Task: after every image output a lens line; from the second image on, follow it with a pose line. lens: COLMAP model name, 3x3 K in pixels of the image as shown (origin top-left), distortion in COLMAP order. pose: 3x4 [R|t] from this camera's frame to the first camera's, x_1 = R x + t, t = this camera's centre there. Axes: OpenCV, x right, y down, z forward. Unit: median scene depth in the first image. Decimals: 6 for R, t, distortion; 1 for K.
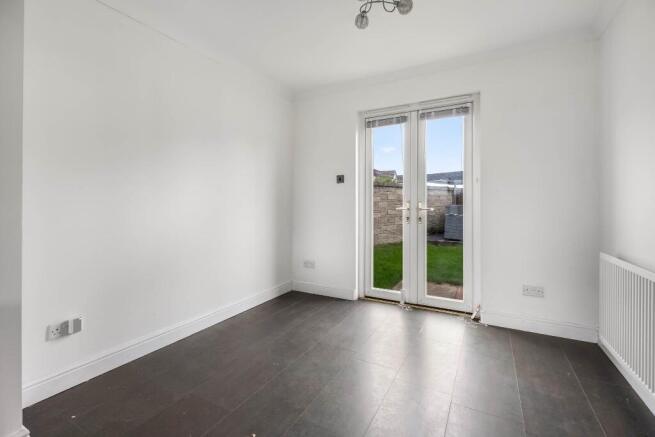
lens RADIAL K [[290.0, 0, 326.7], [0, 290.0, 210.2], [0, 0, 1]] dist [0.001141, -0.000255]
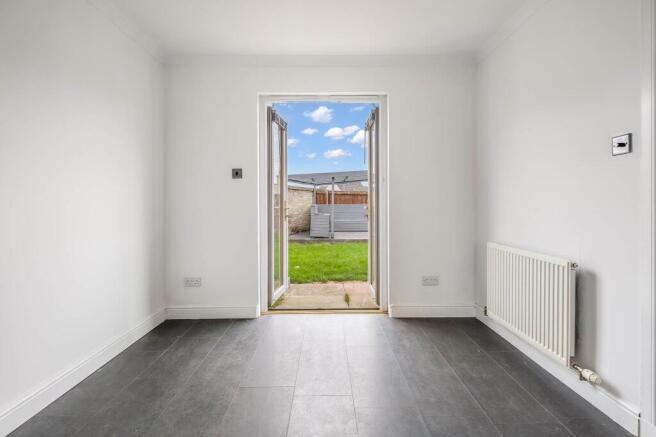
lens RADIAL K [[290.4, 0, 327.2], [0, 290.4, 210.2], [0, 0, 1]] dist [0.001141, -0.000255]
pose [[0.869710, -0.014822, 0.493340, -0.137142], [0.014296, 0.999886, 0.004839, -0.003844], [-0.493356, 0.002845, 0.869823, 0.161565]]
